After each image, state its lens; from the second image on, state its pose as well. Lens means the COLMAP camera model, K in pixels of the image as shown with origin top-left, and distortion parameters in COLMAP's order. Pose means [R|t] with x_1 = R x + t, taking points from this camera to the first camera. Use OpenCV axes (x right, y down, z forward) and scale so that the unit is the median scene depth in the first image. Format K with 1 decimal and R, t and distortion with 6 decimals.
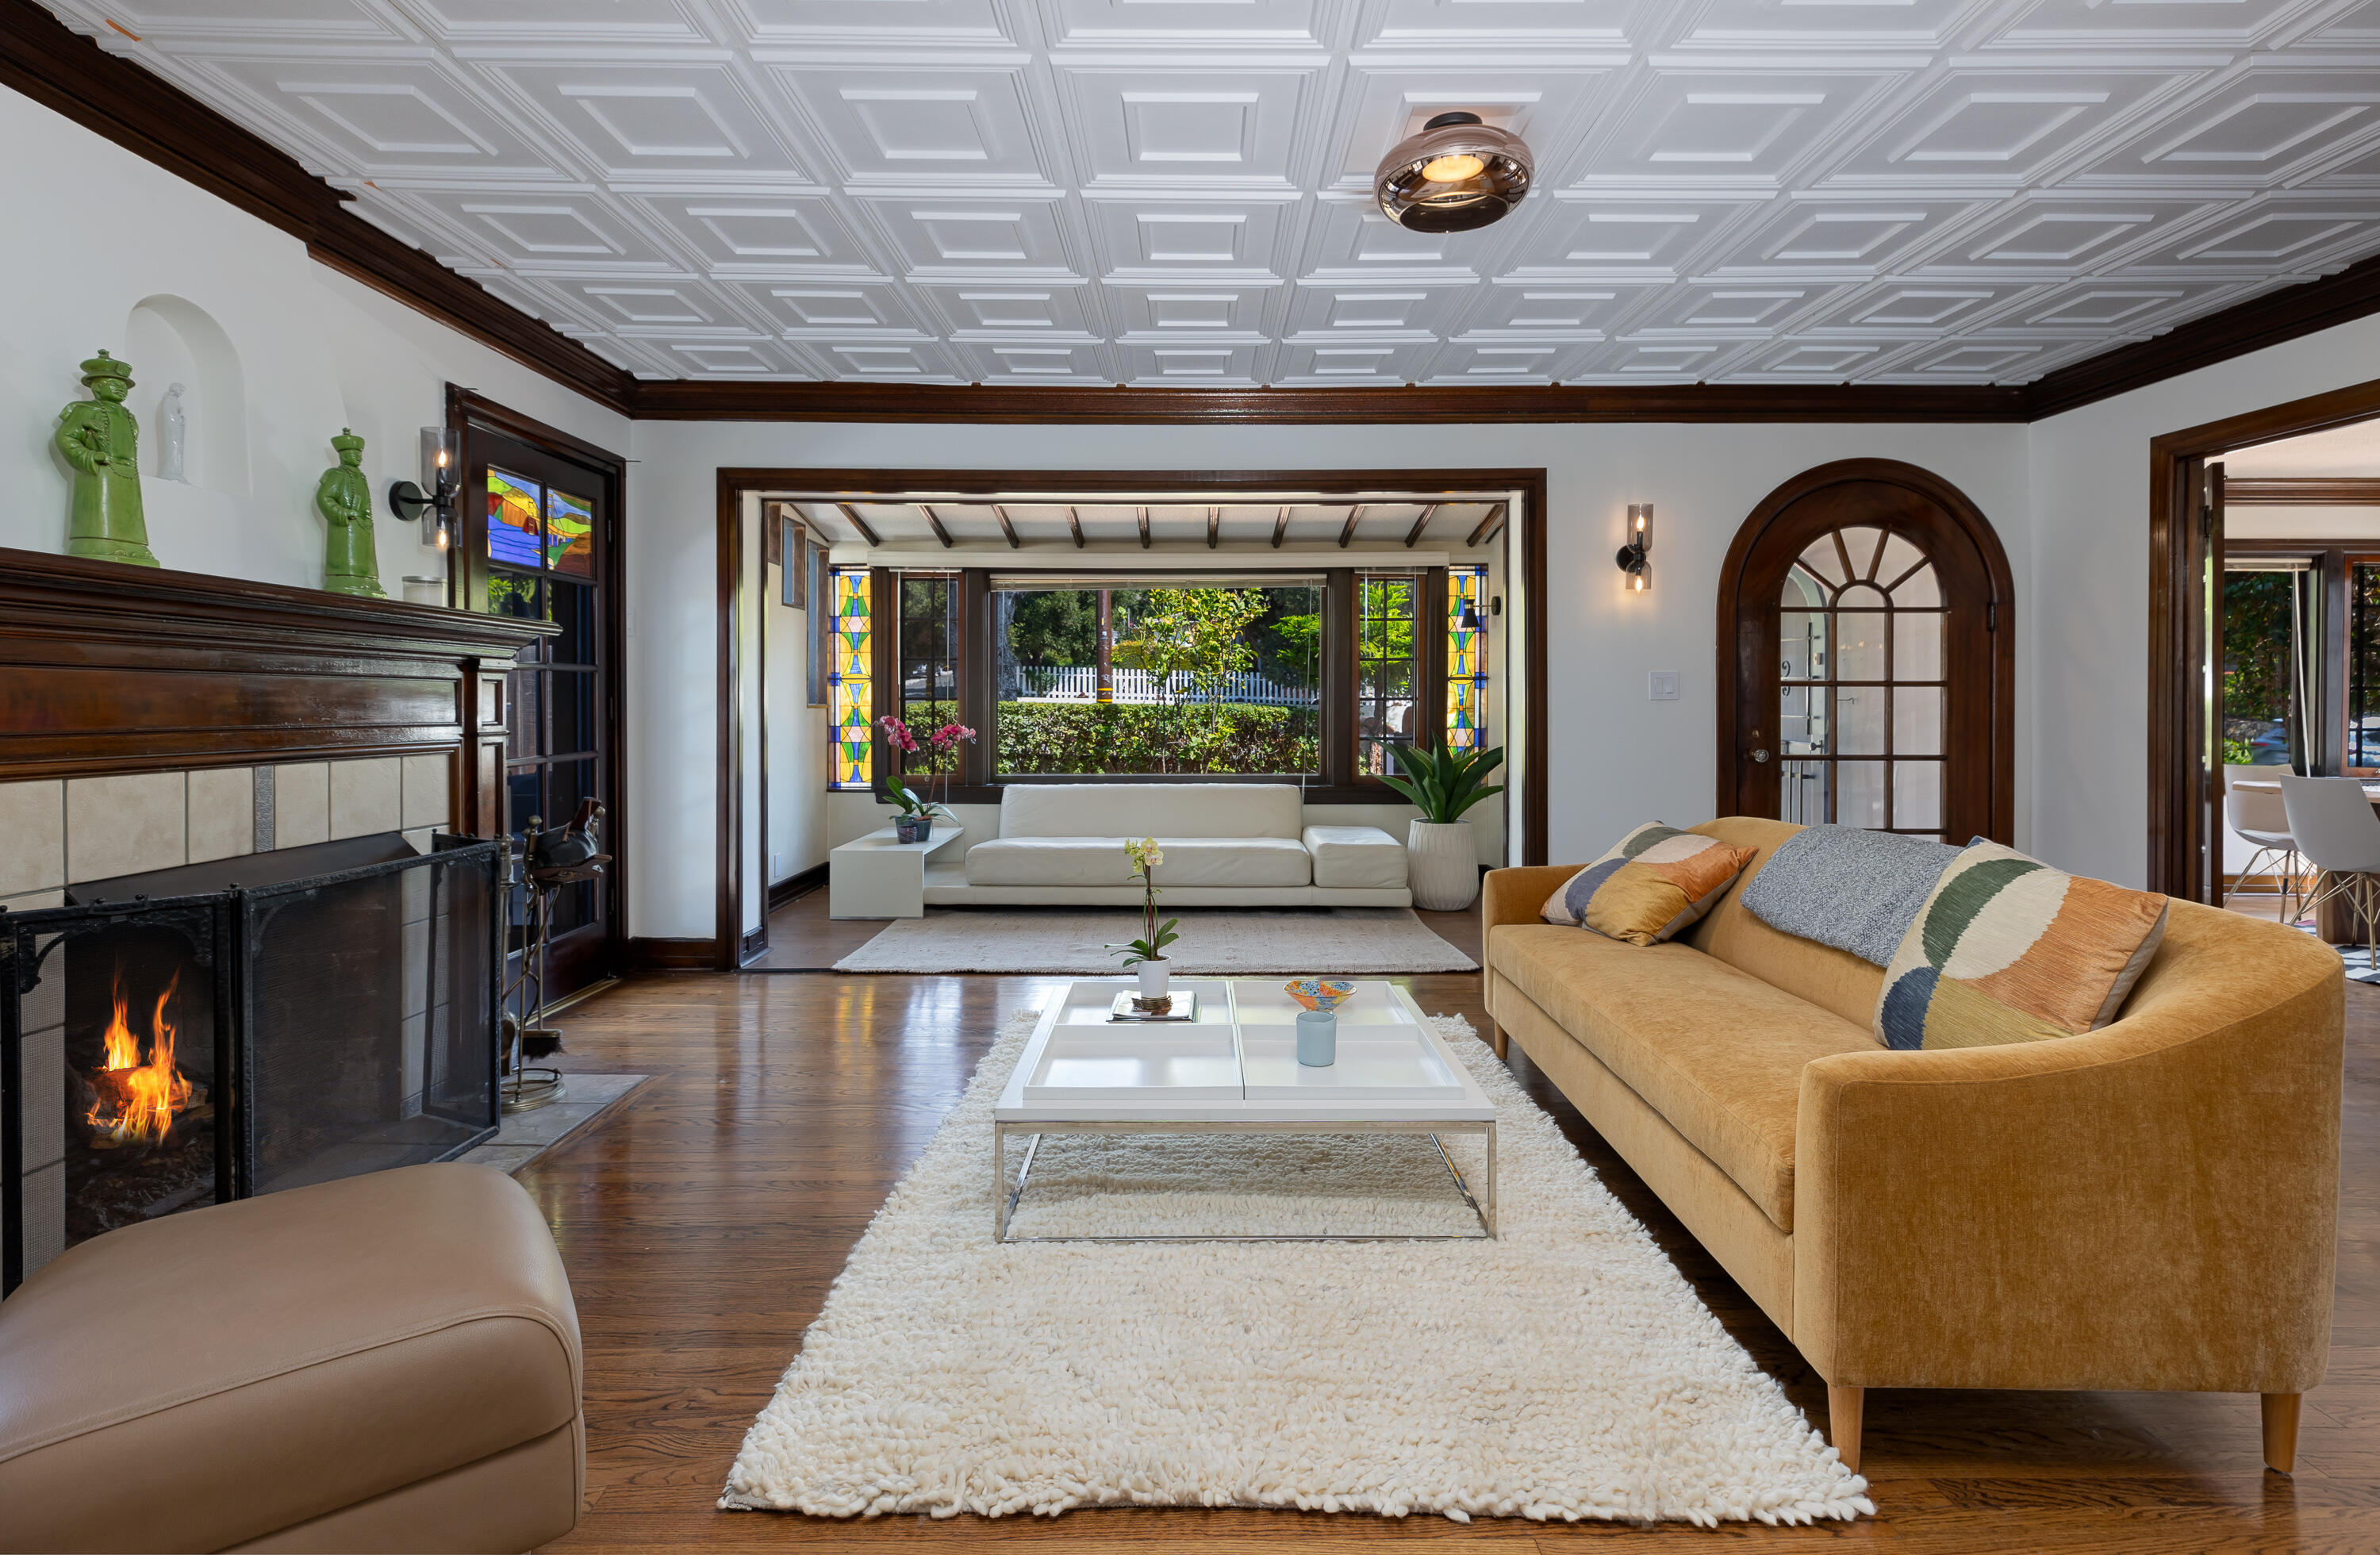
lens RADIAL K [[1132.3, 0, 1230.4], [0, 1132.3, 732.4], [0, 0, 1]] dist [0.003682, 0.000543]
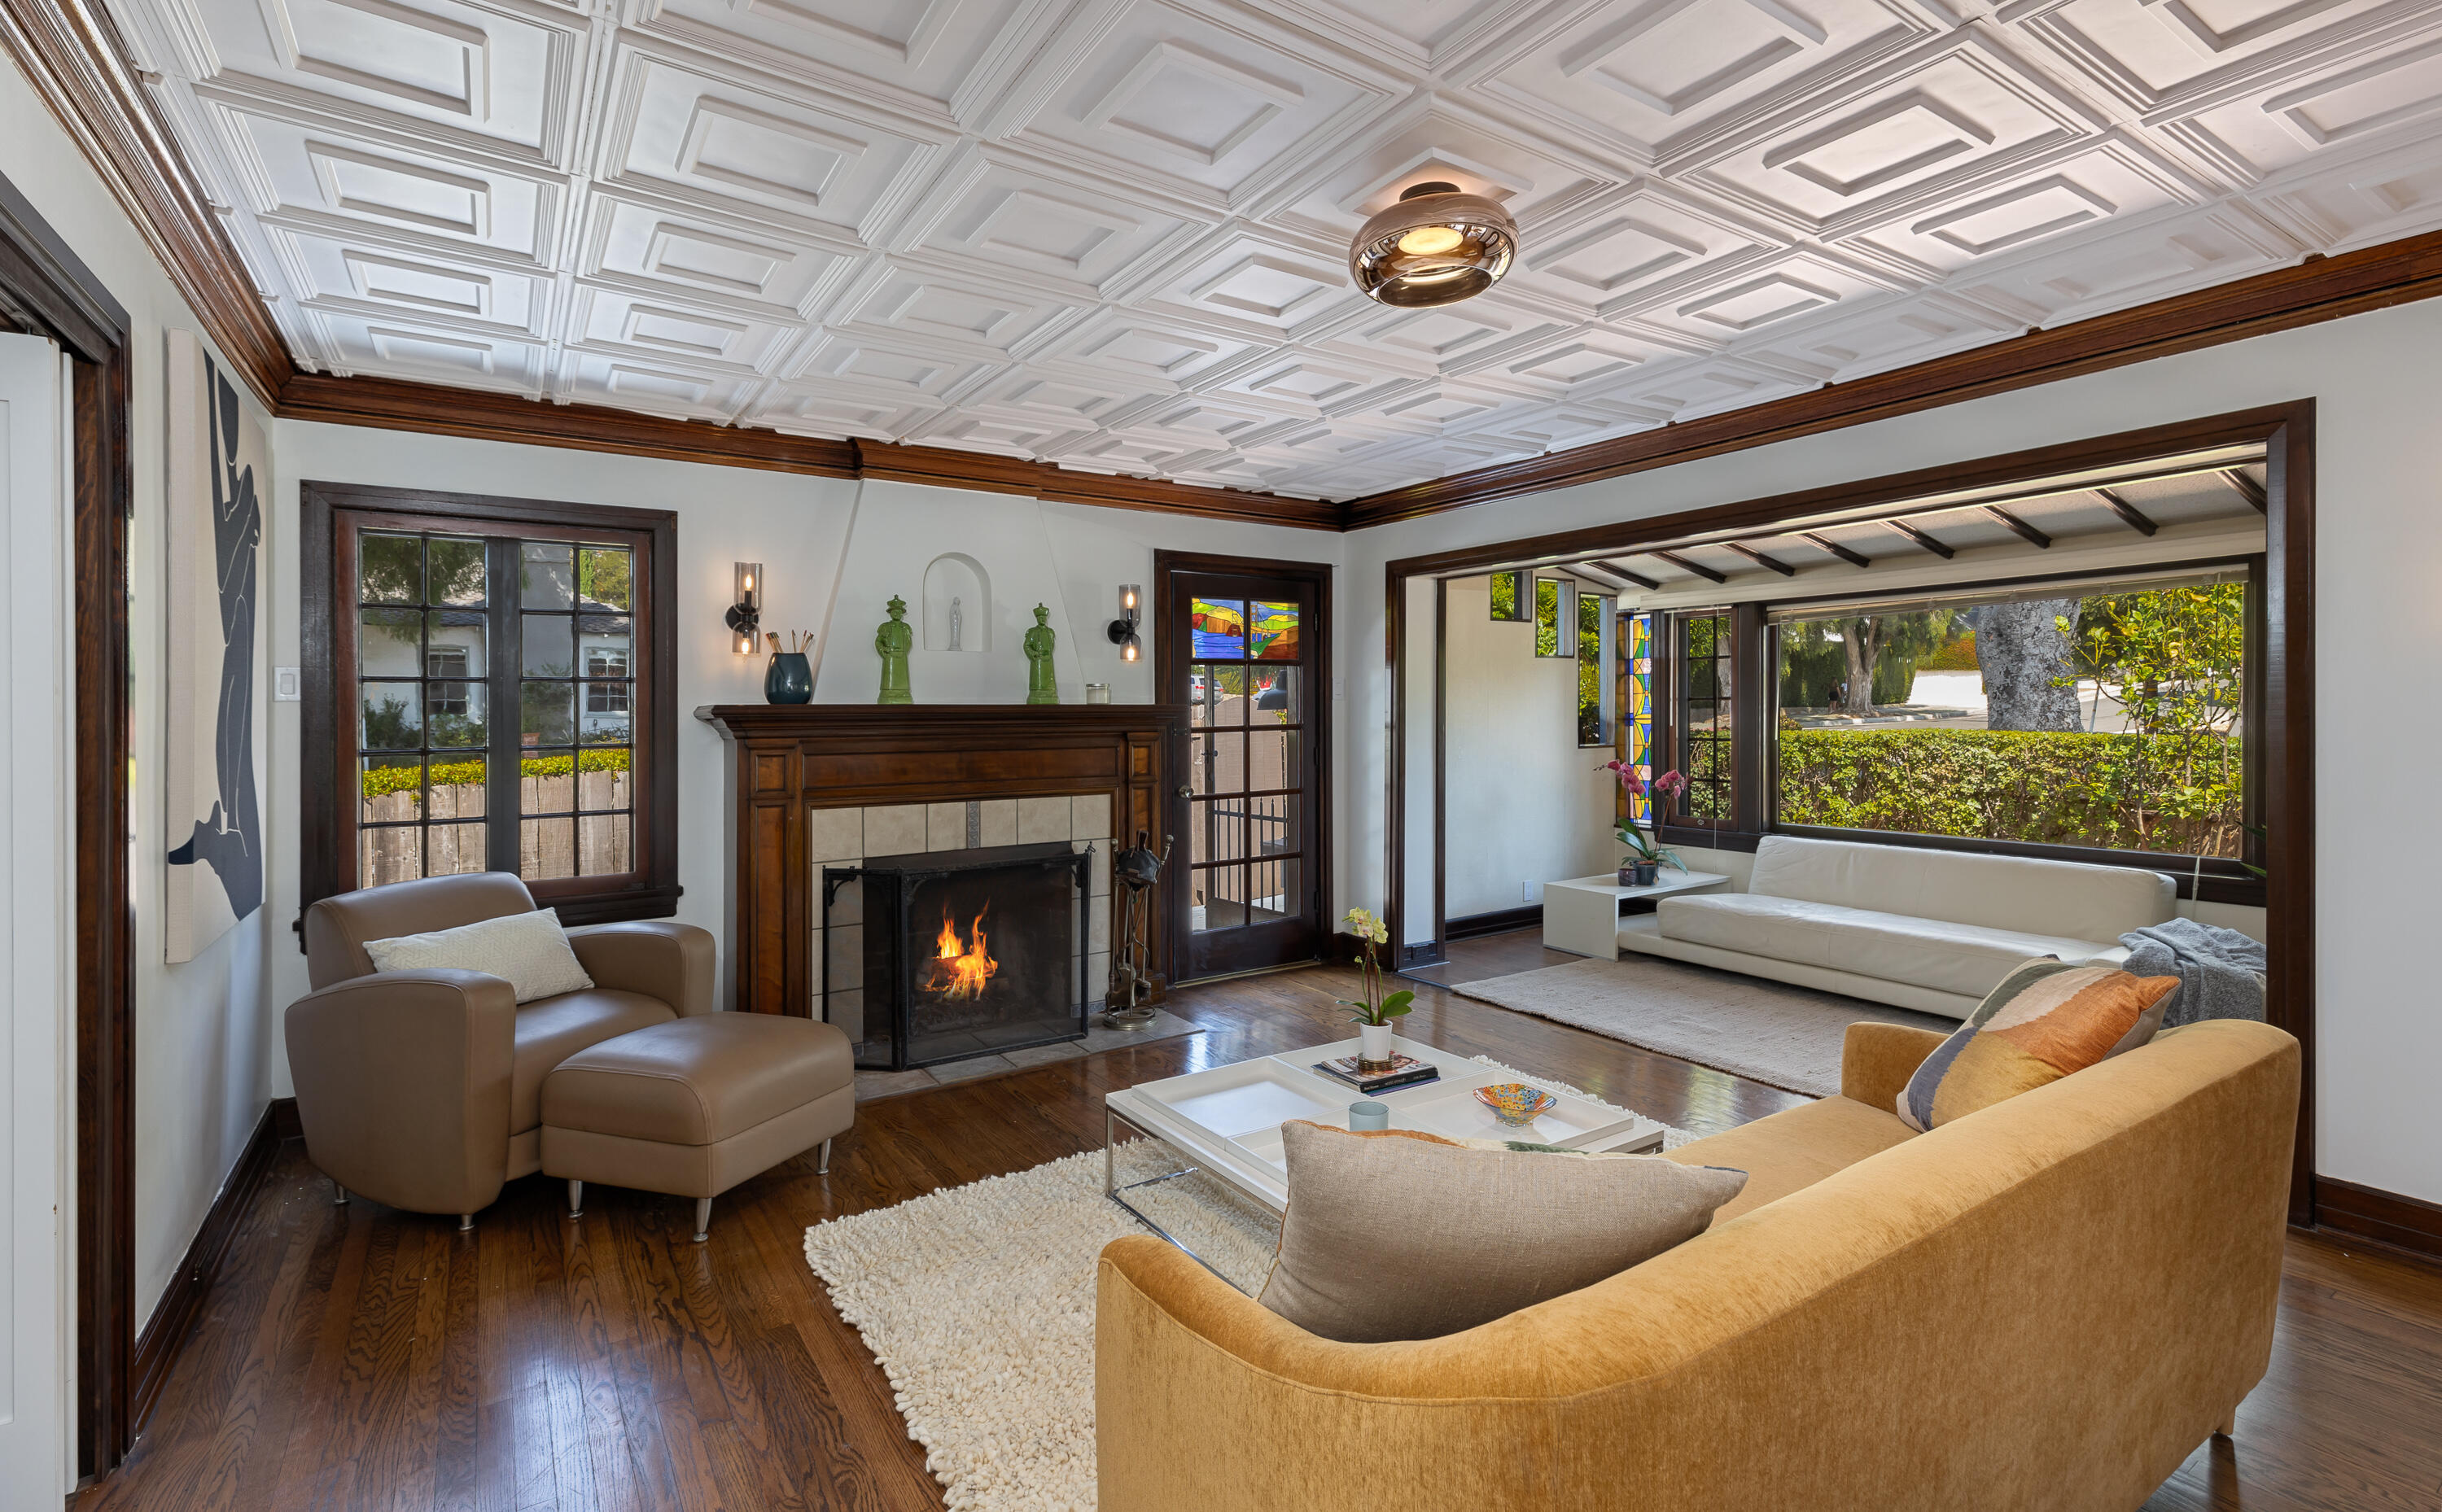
lens RADIAL K [[1107.8, 0, 1222.9], [0, 1107.8, 731.7], [0, 0, 1]] dist [-0.003162, -0.000057]
pose [[0.534323, 0.006823, -0.845253, 0.492214], [-0.011882, 0.999929, 0.000561, -0.050117], [0.845197, 0.009743, 0.534366, 0.219241]]
